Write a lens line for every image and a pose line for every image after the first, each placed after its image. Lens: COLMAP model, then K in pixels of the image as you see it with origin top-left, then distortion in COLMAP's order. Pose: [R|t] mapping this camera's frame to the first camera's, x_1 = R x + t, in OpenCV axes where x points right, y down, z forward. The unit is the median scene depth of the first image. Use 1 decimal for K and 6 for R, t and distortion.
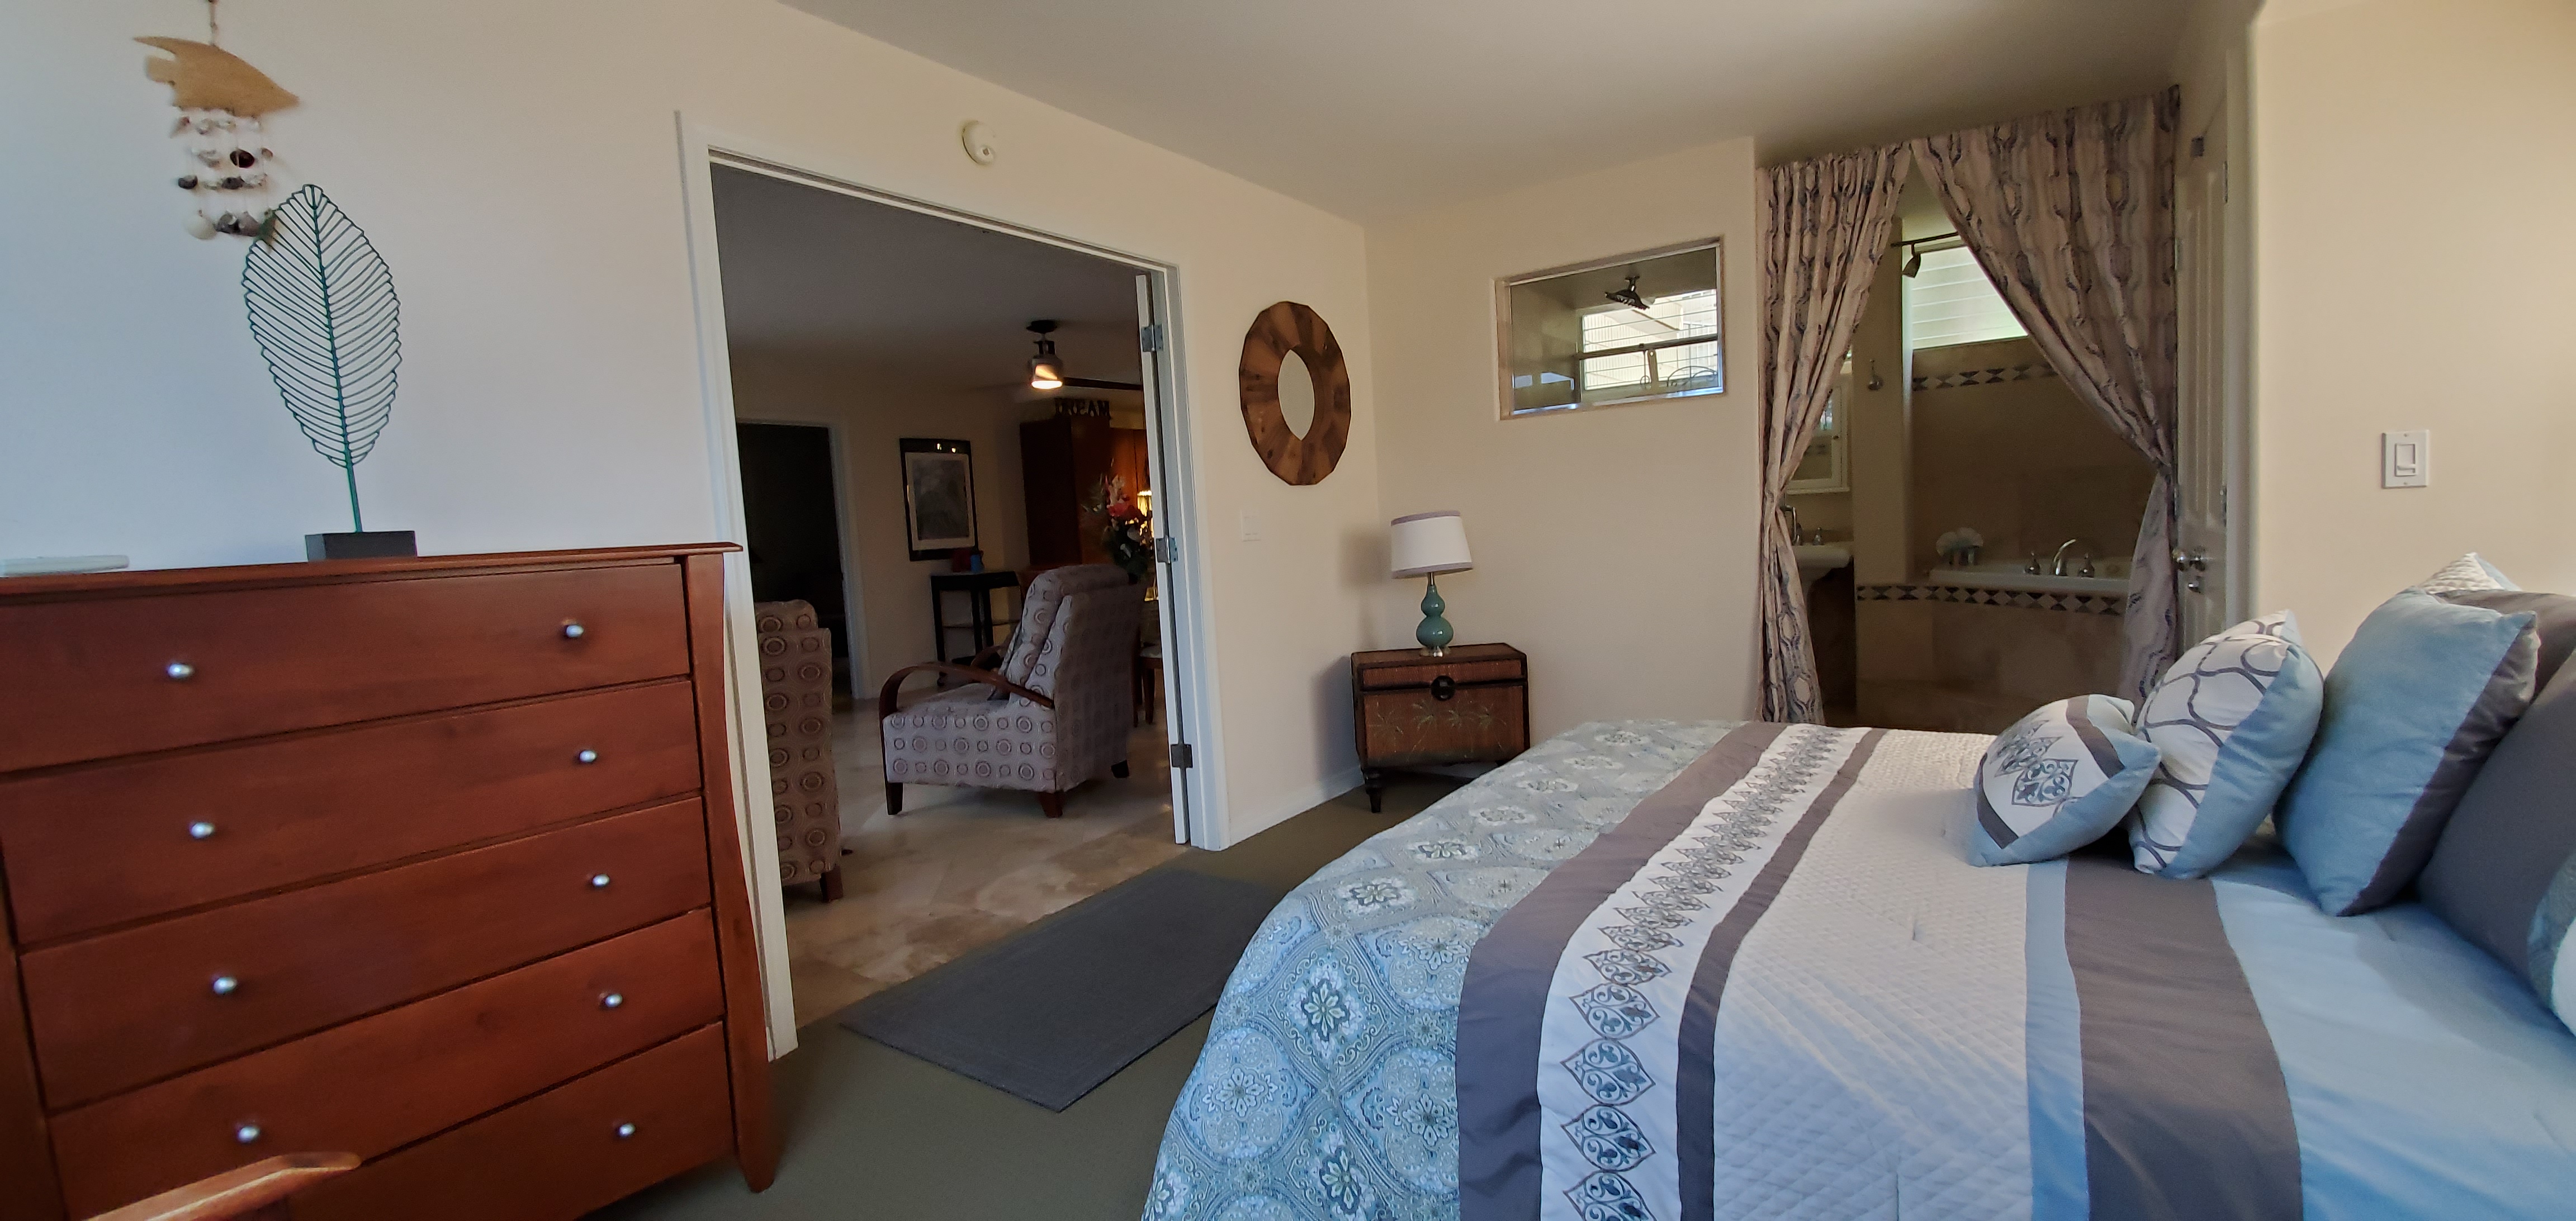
lens RADIAL K [[1027.4, 0, 1308.8], [0, 1027.4, 597.3], [0, 0, 1]] dist [0.000454, -0.009769]
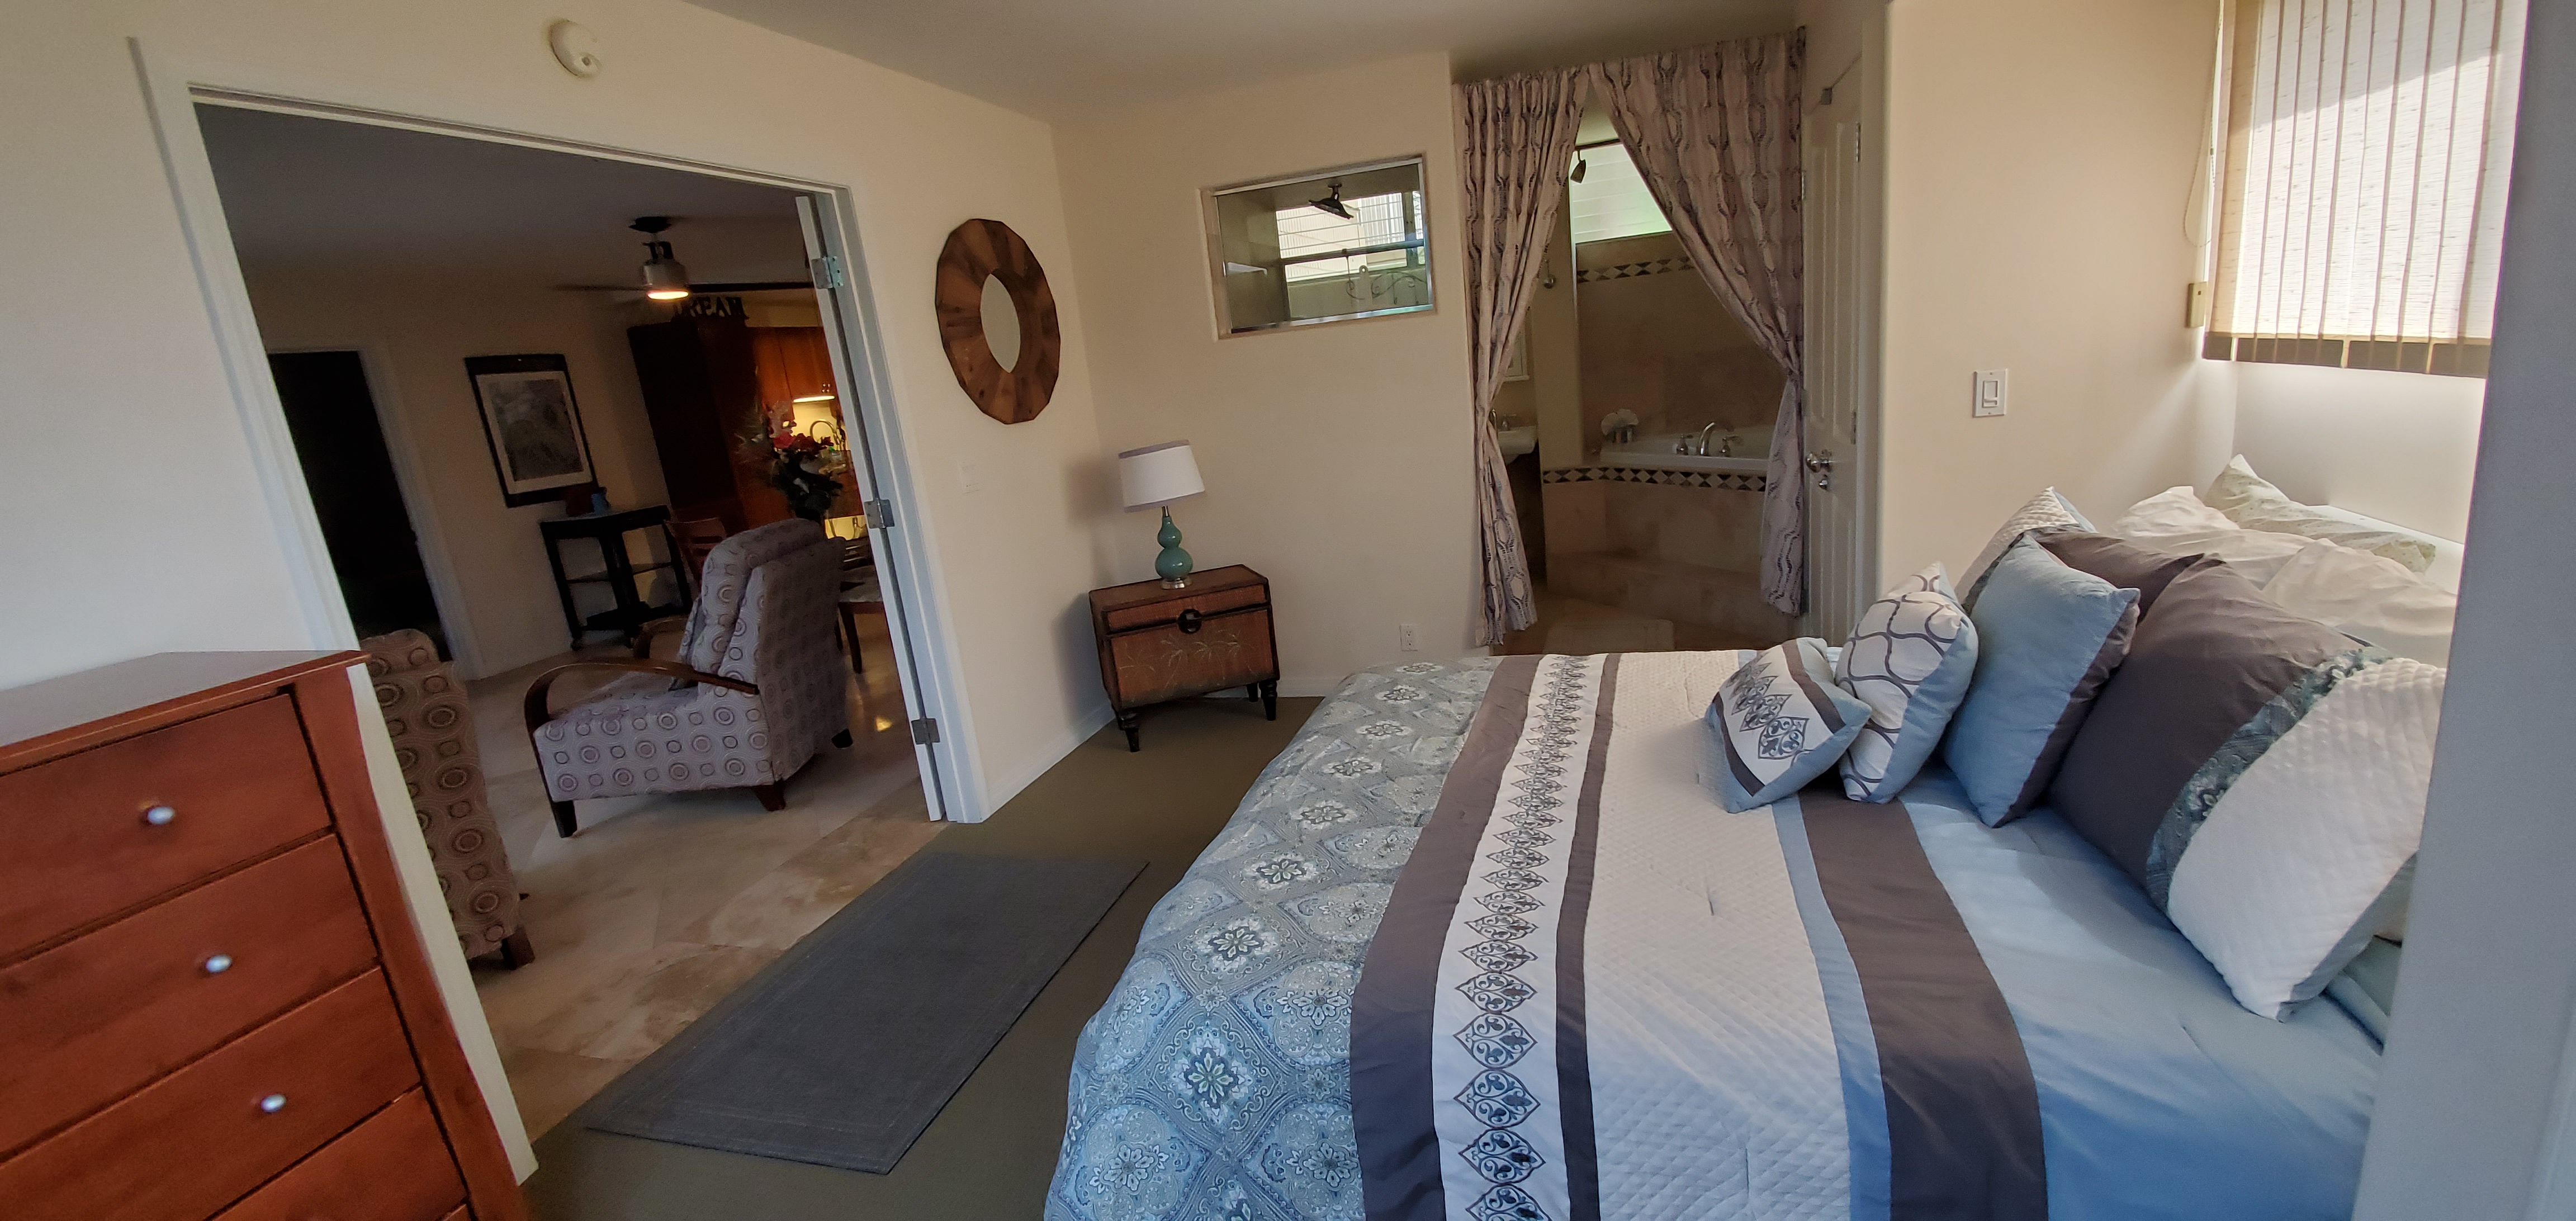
lens RADIAL K [[1027.4, 0, 1317.3], [0, 1027.4, 598.9], [0, 0, 1]] dist [0.000454, -0.009769]
pose [[0.948611, -0.117514, 0.293816, -0.053838], [0.077081, 0.986332, 0.145630, -0.085835], [-0.306914, -0.115499, 0.944703, 0.029495]]
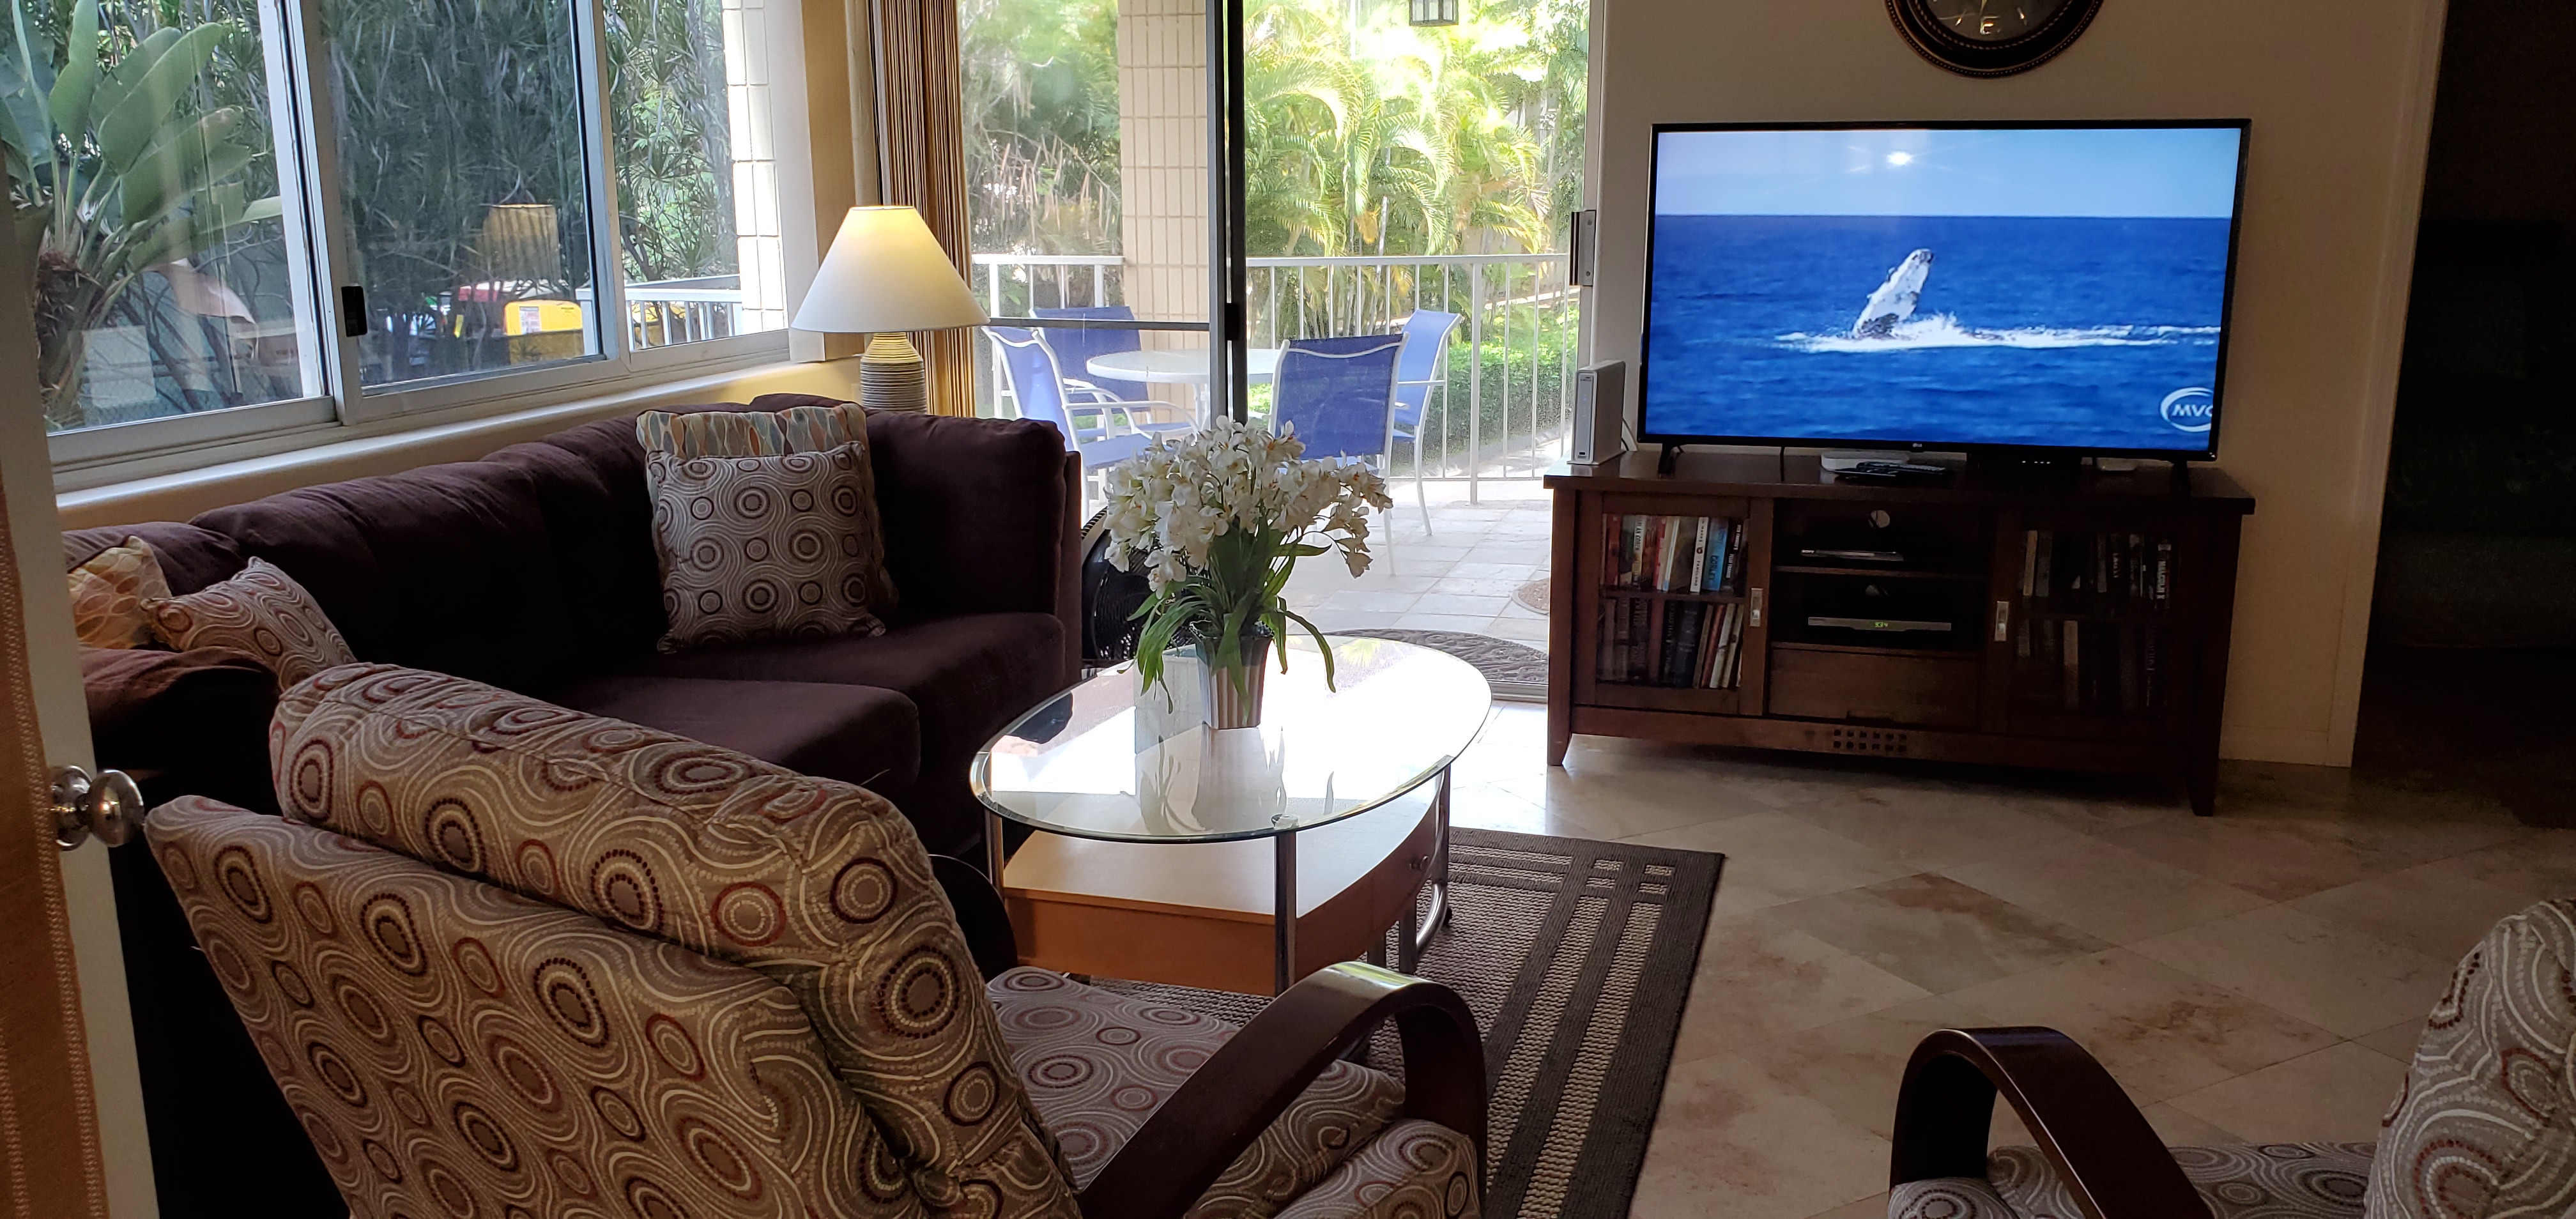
lens RADIAL K [[2000.9, 0, 1312.3], [0, 2000.9, 597.6], [0, 0, 1]] dist [0.054978, -0.069598]
pose [[0.323545, 0.249005, -0.912861, -0.097685], [-0.084007, 0.968502, 0.234408, -0.150638], [0.942476, 0.000845, 0.334272, 0.987199]]
